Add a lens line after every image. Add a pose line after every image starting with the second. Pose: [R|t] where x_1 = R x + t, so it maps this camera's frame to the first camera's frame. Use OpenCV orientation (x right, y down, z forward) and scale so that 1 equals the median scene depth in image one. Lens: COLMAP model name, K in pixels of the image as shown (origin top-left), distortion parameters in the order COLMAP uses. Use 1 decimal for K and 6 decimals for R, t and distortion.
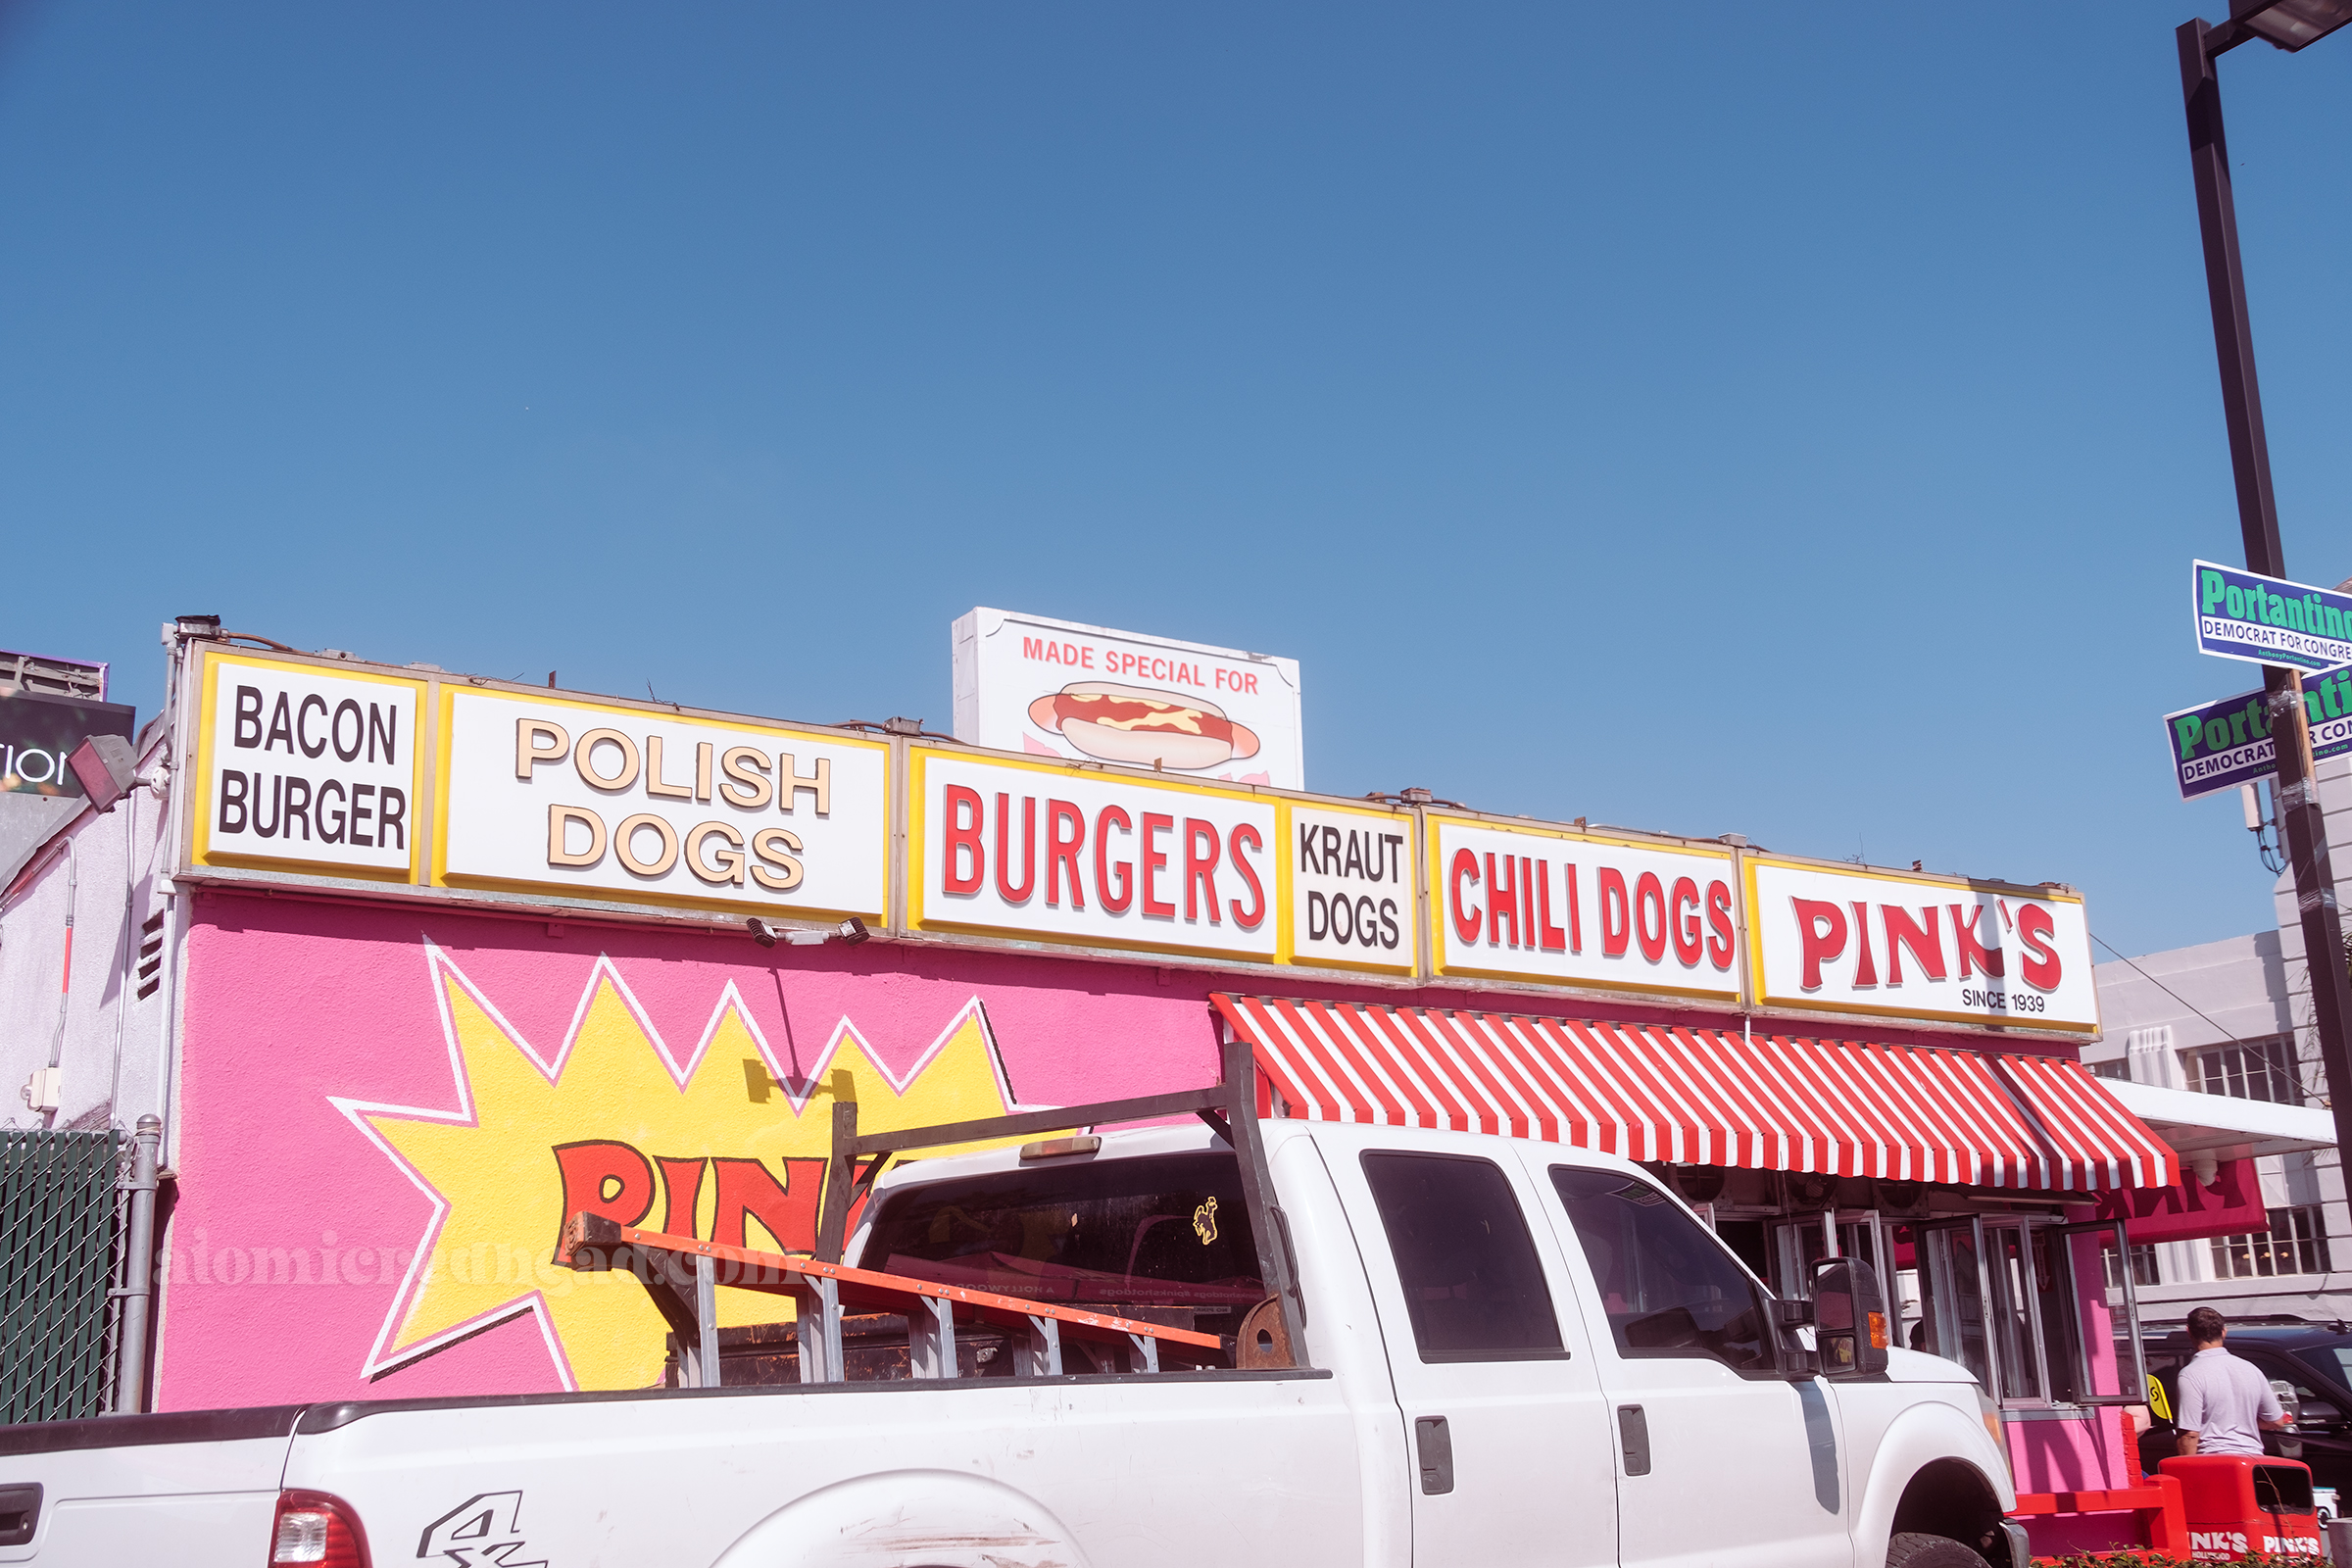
lens RADIAL K [[2549.4, 0, 1176.0], [0, 2549.4, 784.0], [0, 0, 1]] dist [0.133332, -0.321482]
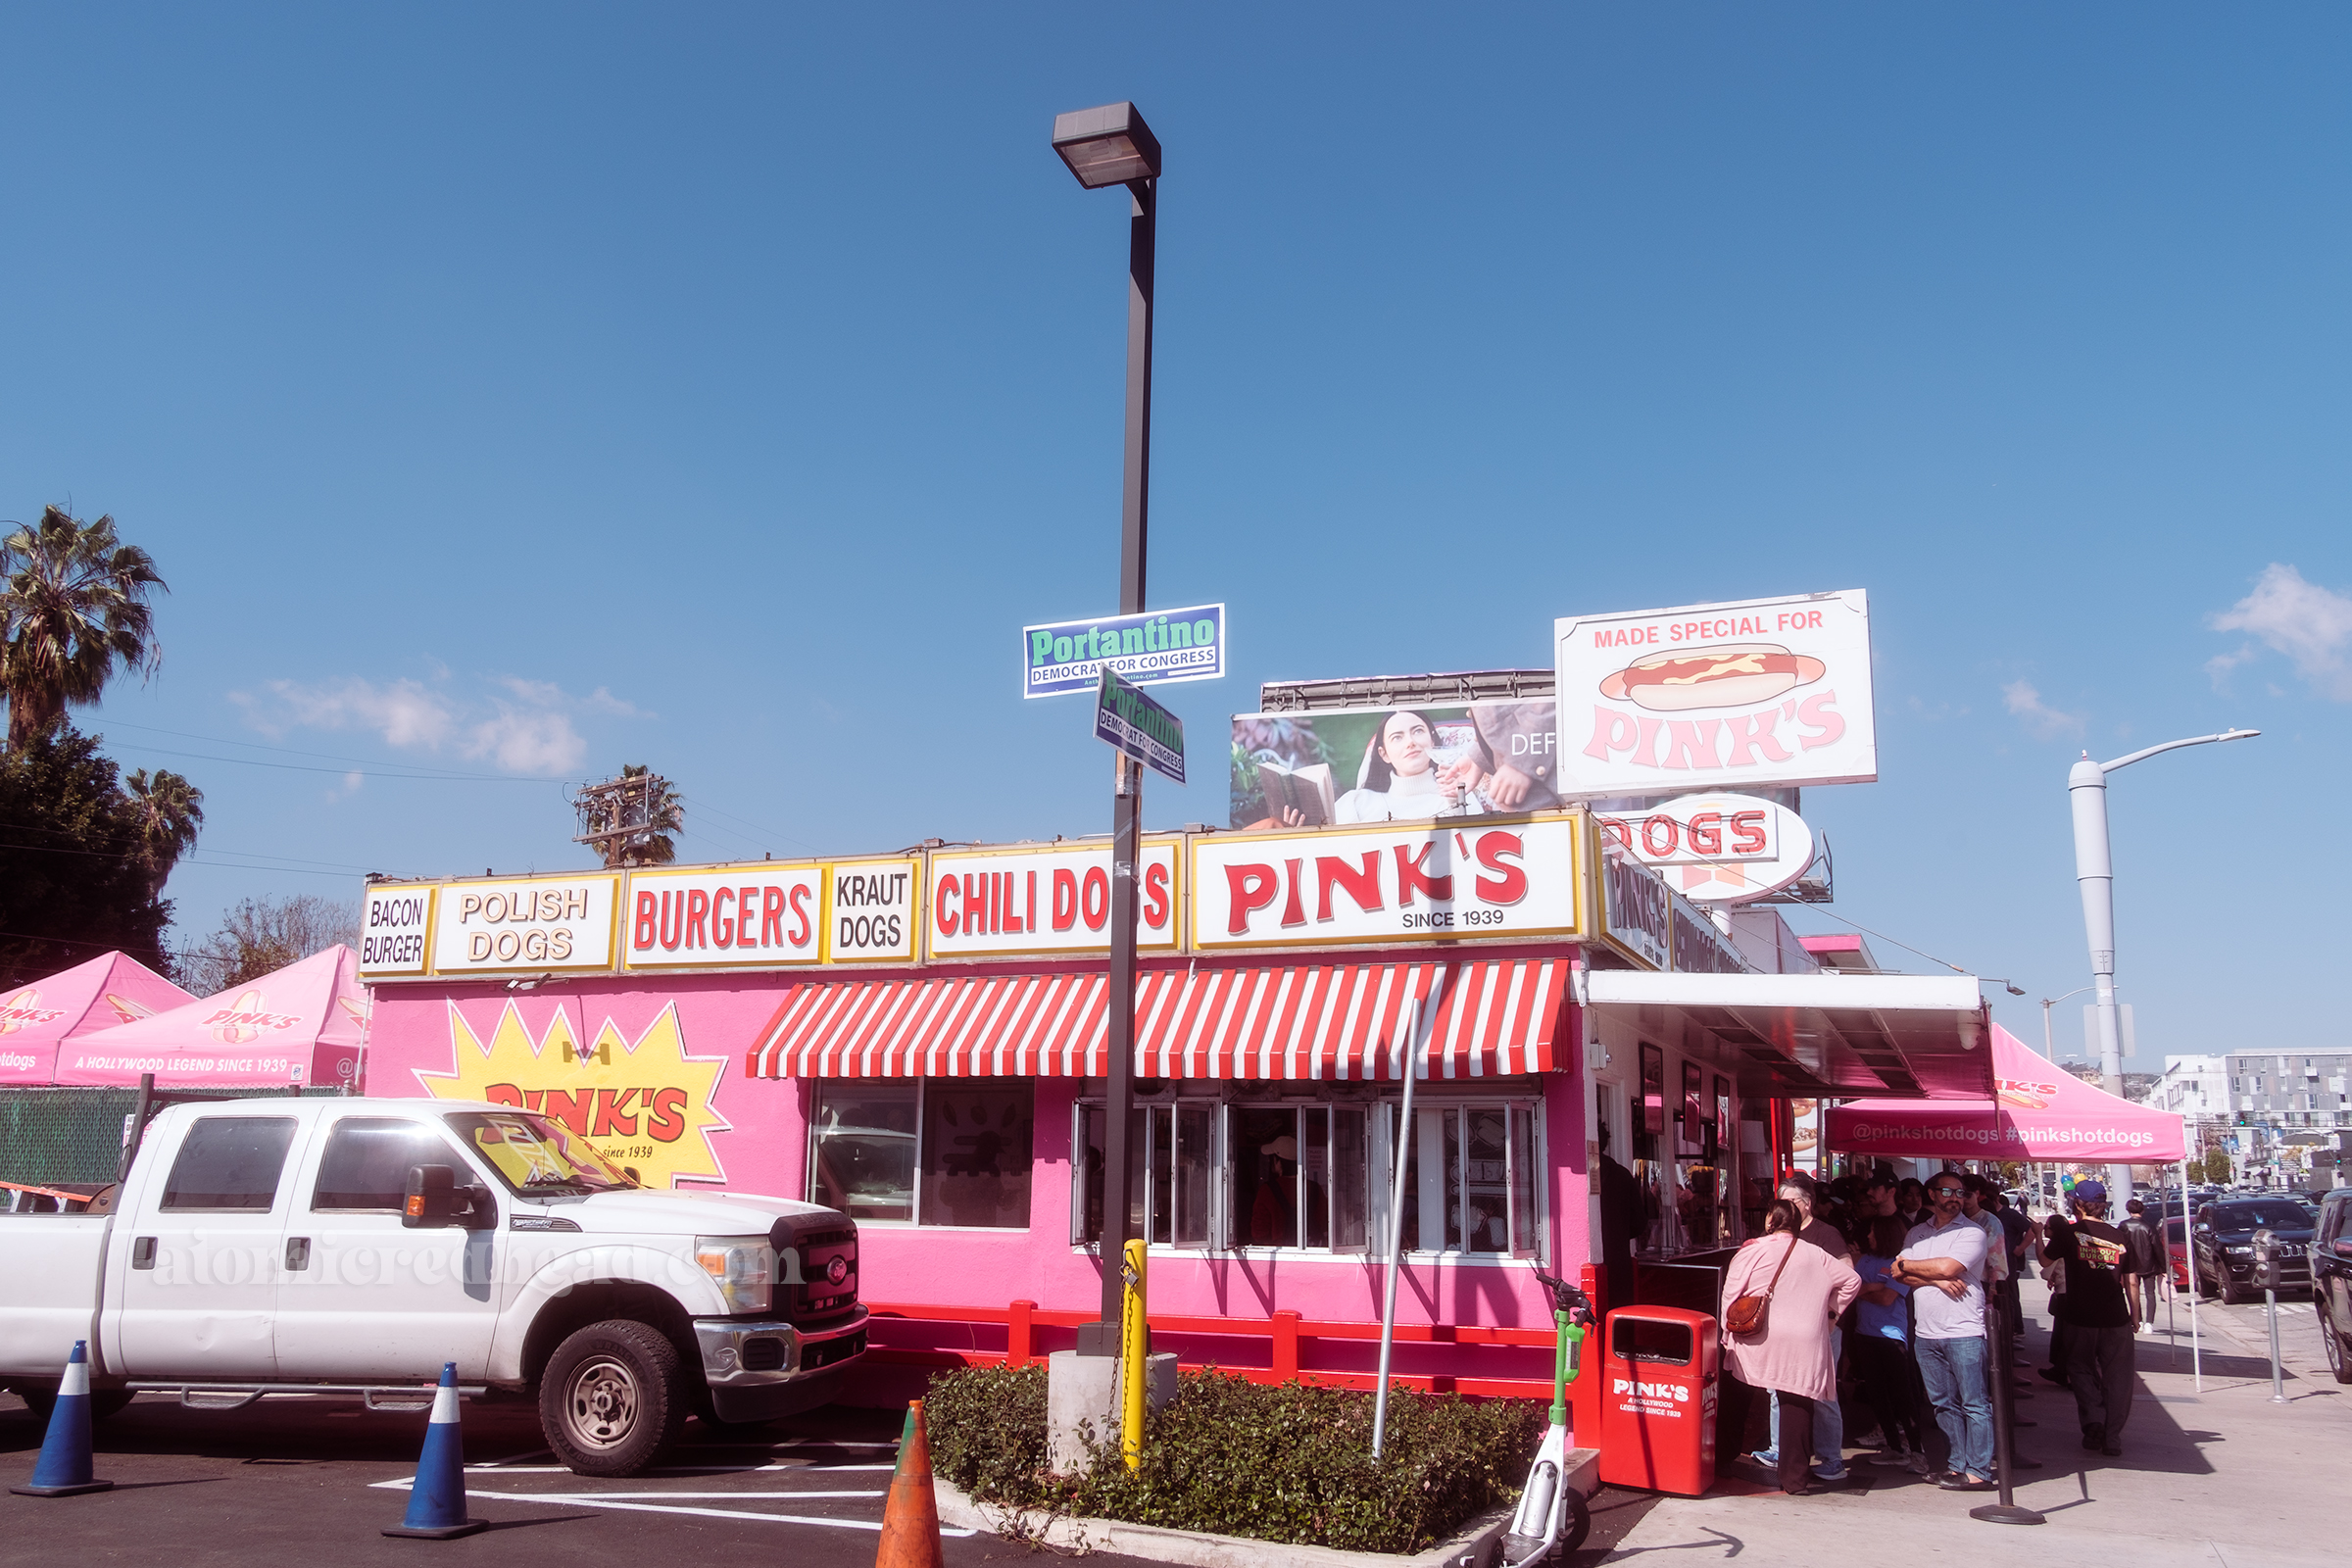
lens RADIAL K [[1886.4, 0, 1176.0], [0, 1886.4, 784.0], [0, 0, 1]] dist [-0.004033, 0.000159]
pose [[0.550278, -0.130754, -0.824680, 1.176637], [0.172357, 0.984179, -0.041035, 0.043444], [0.816999, -0.119558, 0.564109, 0.487453]]
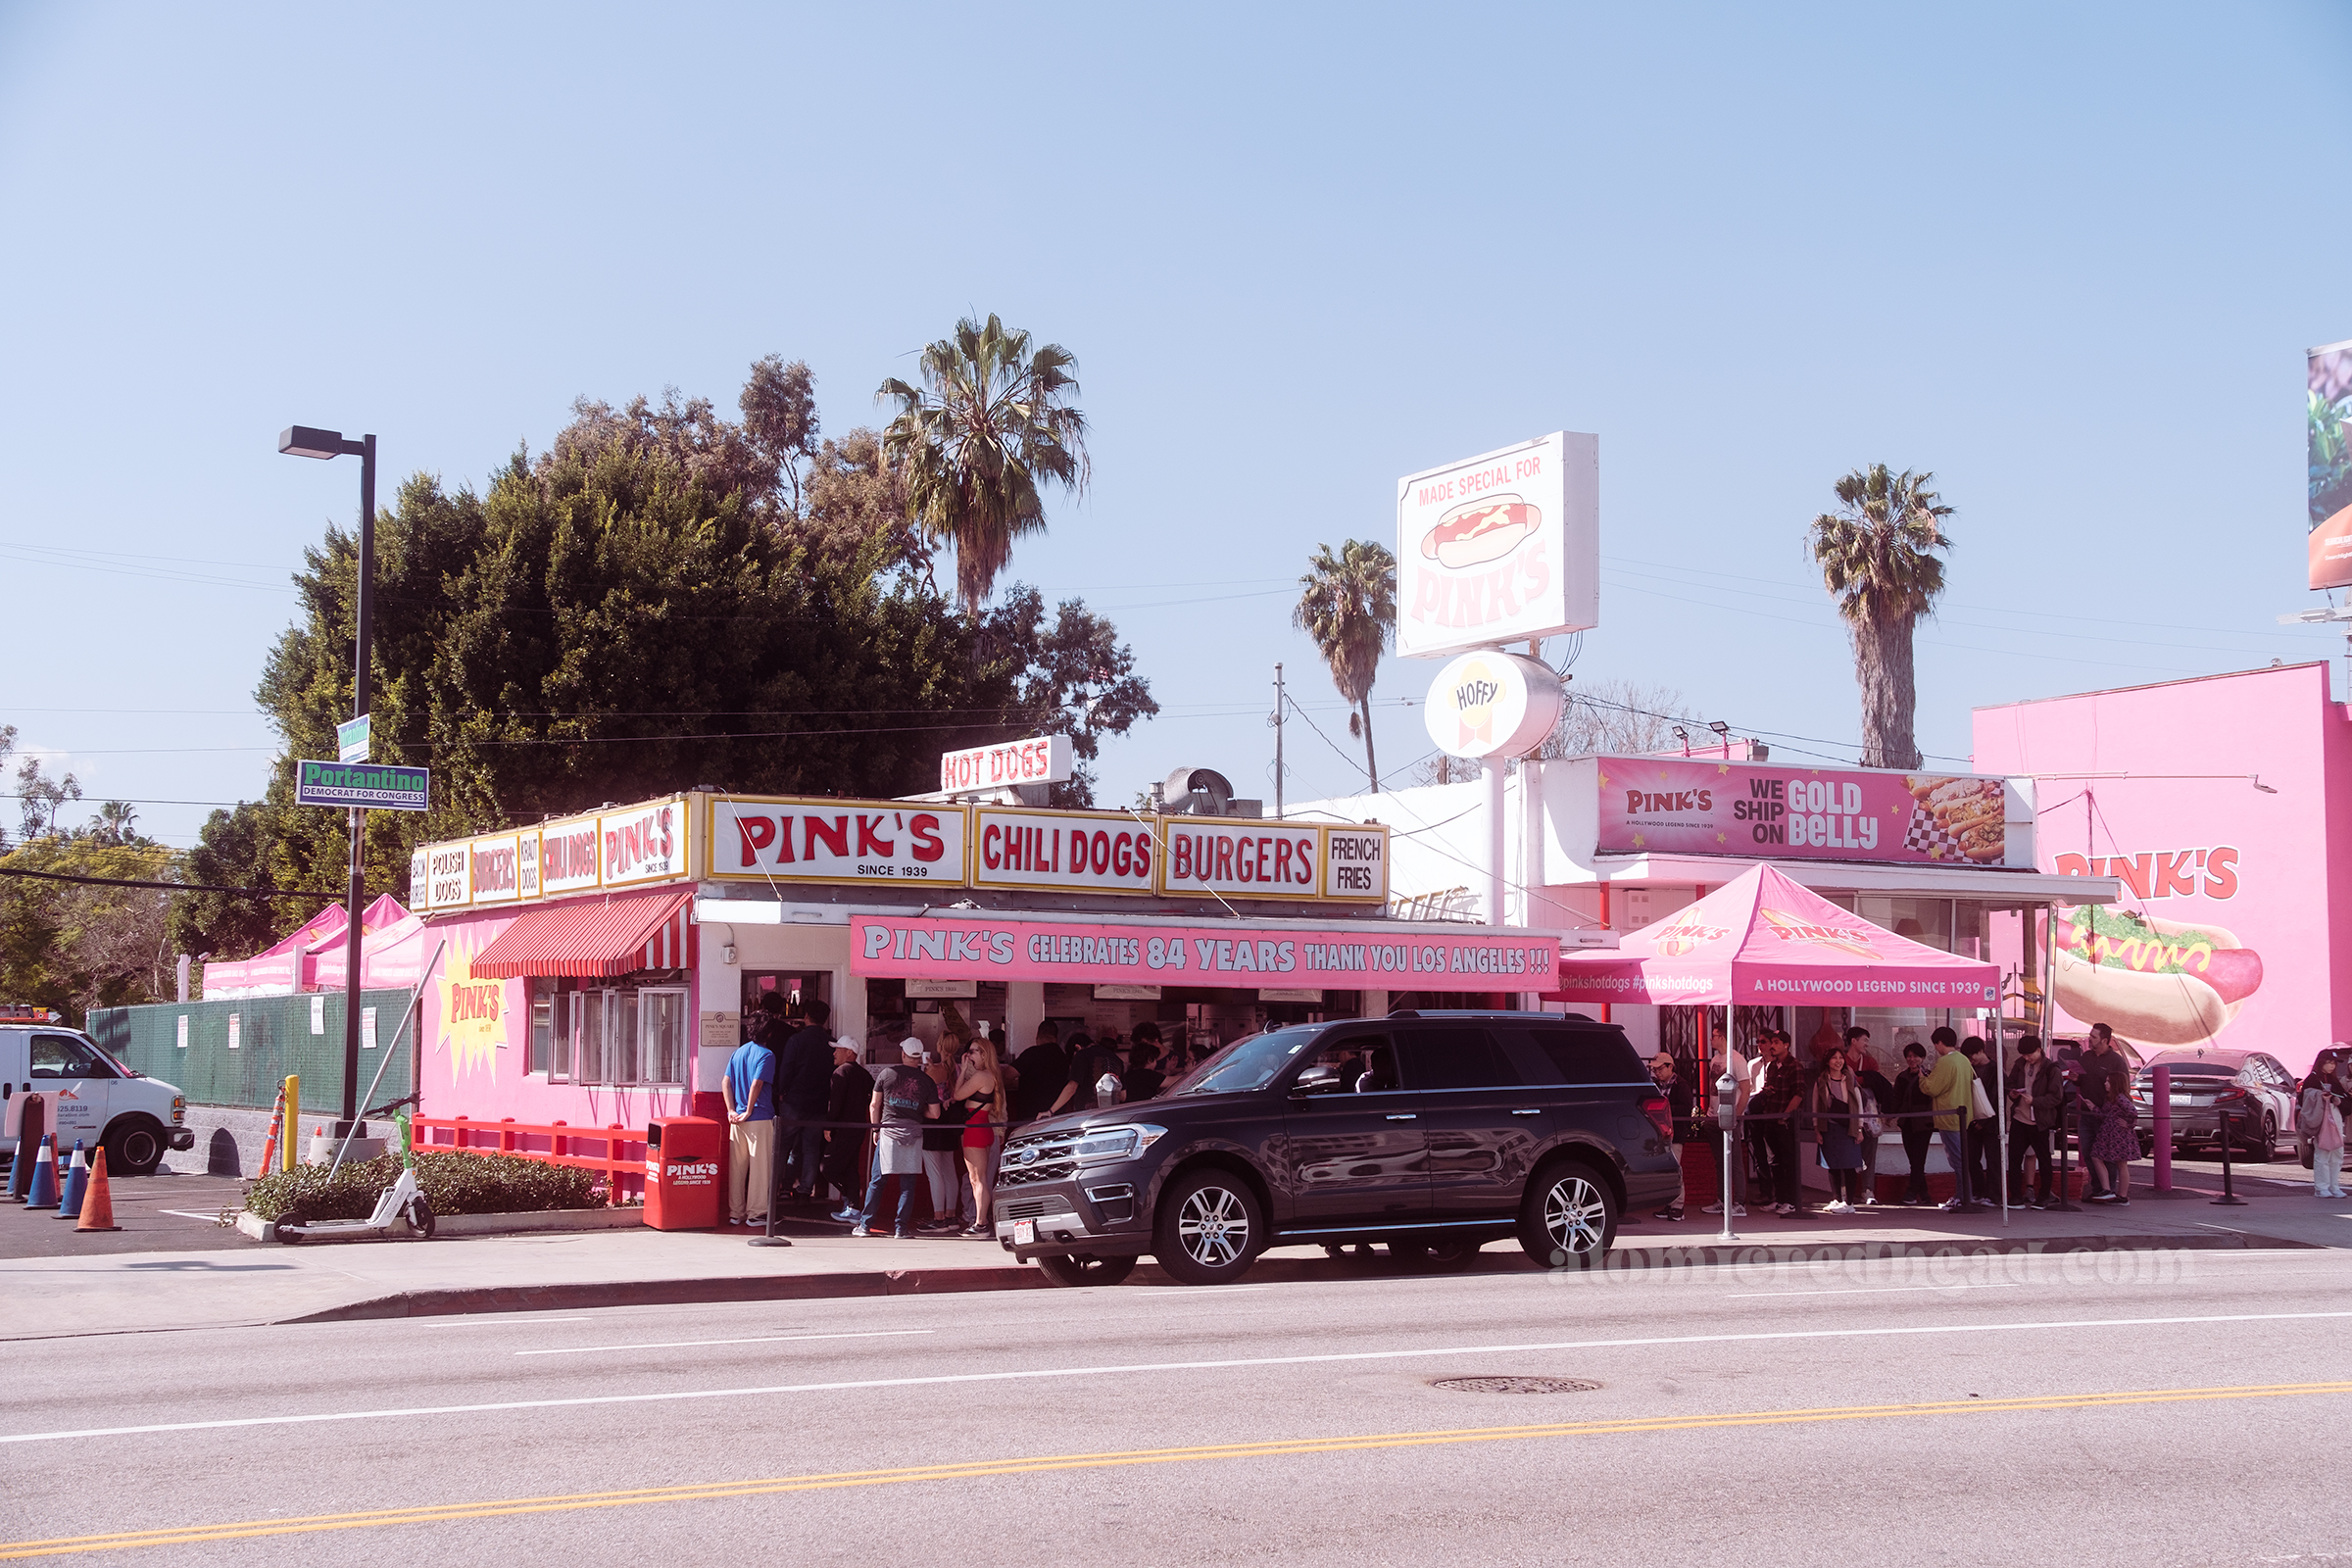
lens RADIAL K [[3265.7, 0, 1176.0], [0, 3265.7, 784.0], [0, 0, 1]] dist [0.116940, 0.001198]
pose [[-0.112691, -0.043483, -0.992678, 3.085804], [0.247263, 0.966388, -0.070401, 0.336009], [0.962373, -0.253386, -0.098151, 1.907521]]
